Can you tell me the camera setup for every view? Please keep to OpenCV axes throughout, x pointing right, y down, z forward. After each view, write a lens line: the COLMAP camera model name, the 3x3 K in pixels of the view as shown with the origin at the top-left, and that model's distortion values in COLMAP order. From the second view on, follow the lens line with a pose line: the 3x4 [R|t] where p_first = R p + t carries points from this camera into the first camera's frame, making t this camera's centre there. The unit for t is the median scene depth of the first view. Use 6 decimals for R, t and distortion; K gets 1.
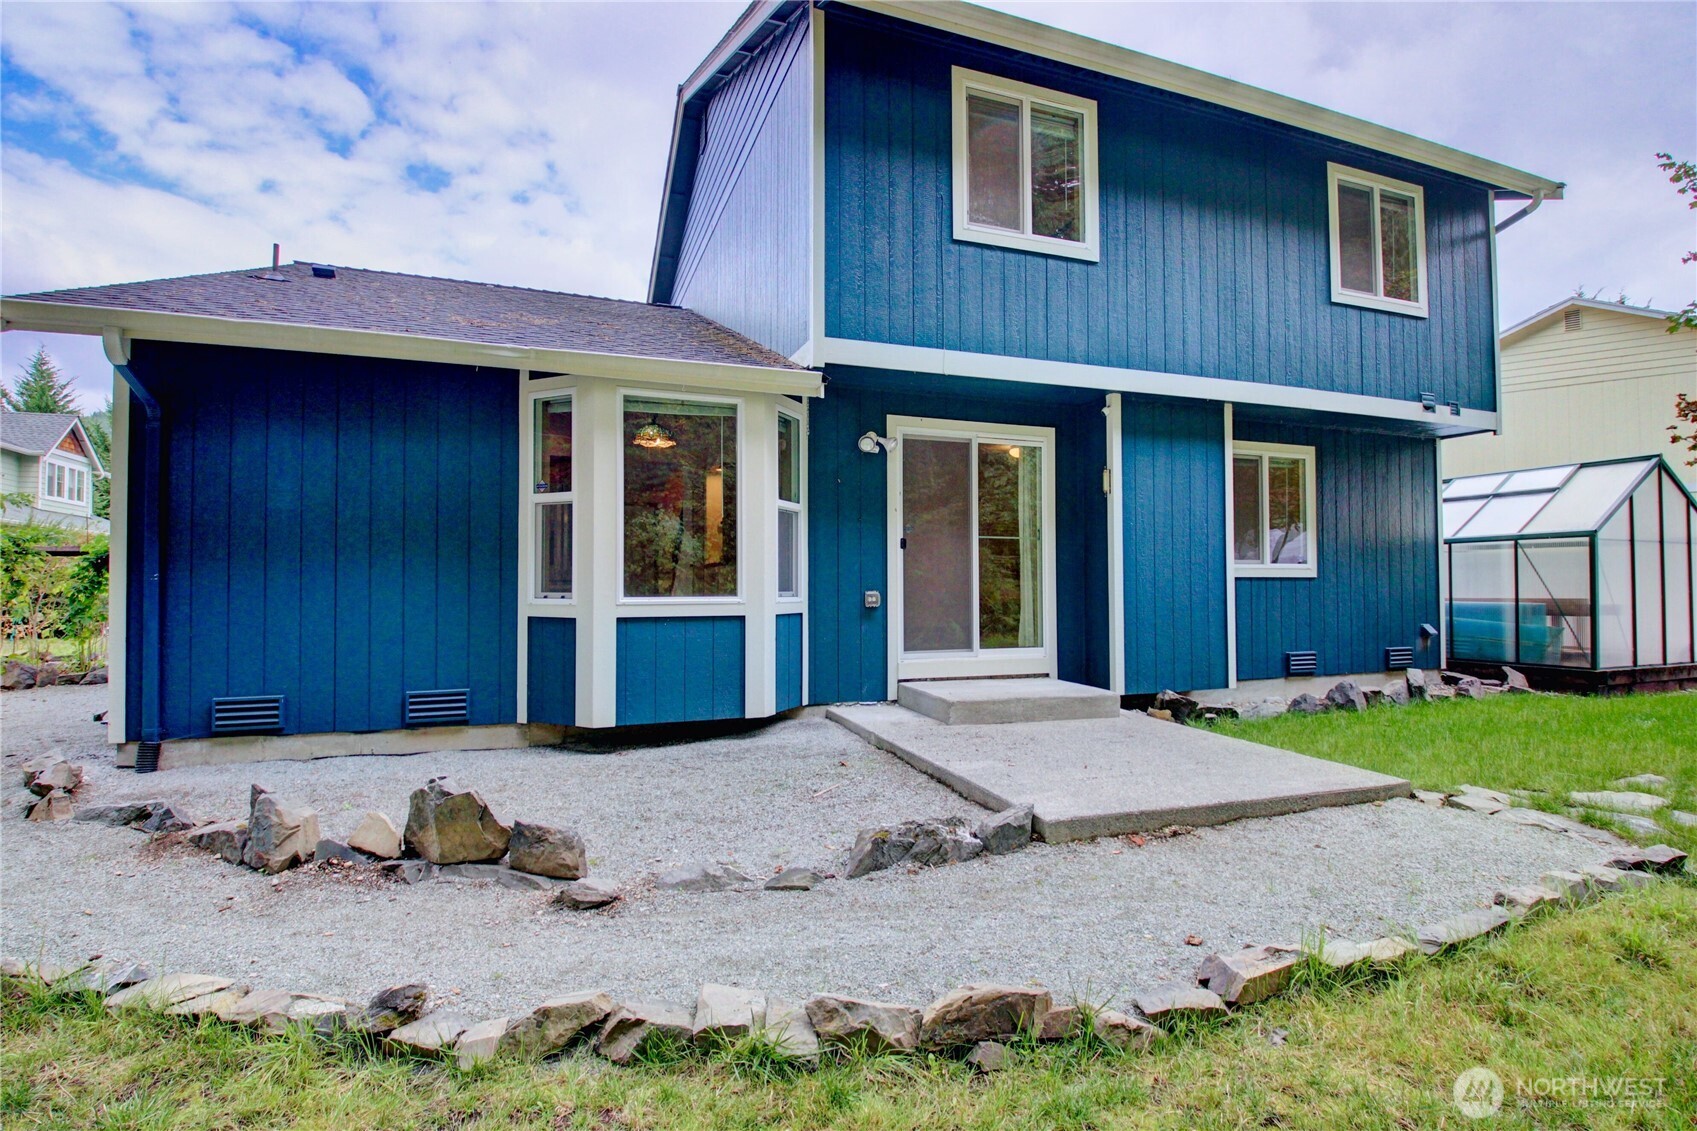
lens RADIAL K [[788.2, 0, 840.5], [0, 788.2, 564.1], [0, 0, 1]] dist [0.018169, -0.026962]
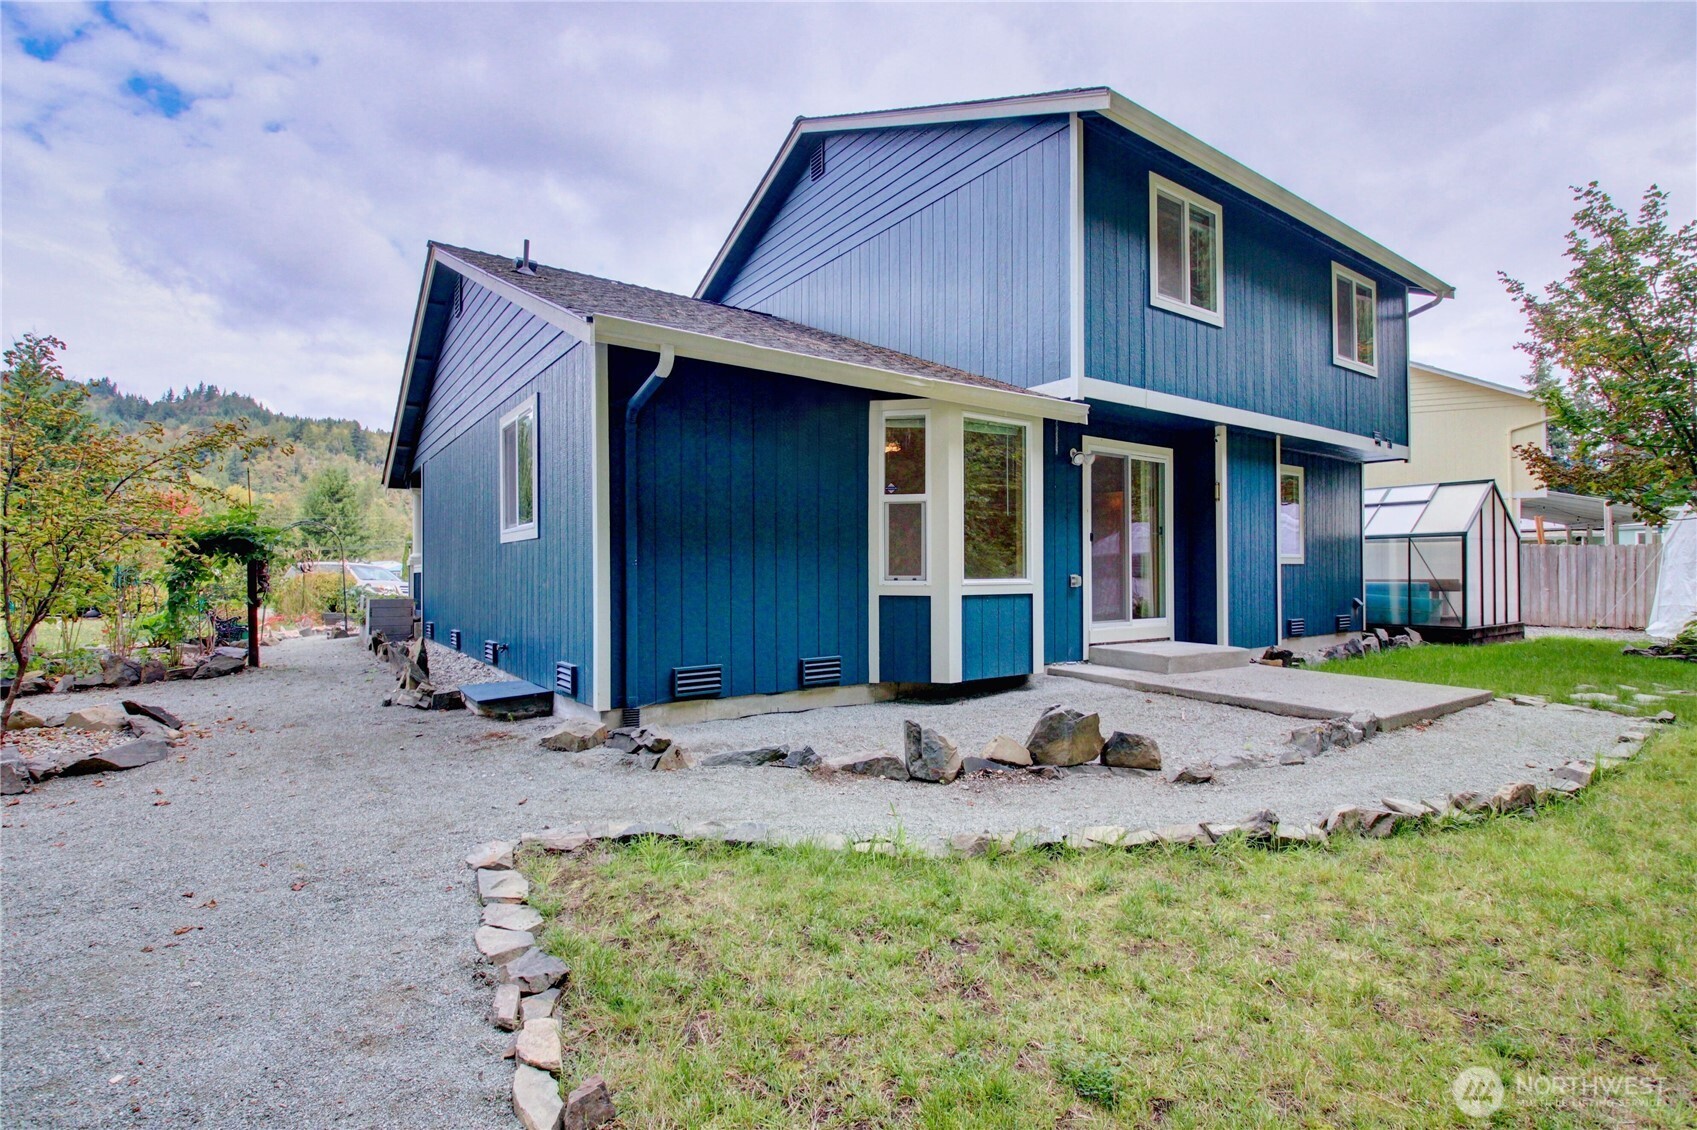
lens RADIAL K [[781.0, 0, 848.5], [0, 781.0, 565.0], [0, 0, 1]] dist [0.000573, -0.009393]
pose [[0.967260, 0.000316, 0.253787, -0.598944], [-0.004563, 0.999859, 0.016144, 0.000483], [-0.253746, -0.016773, 0.967125, -0.115940]]
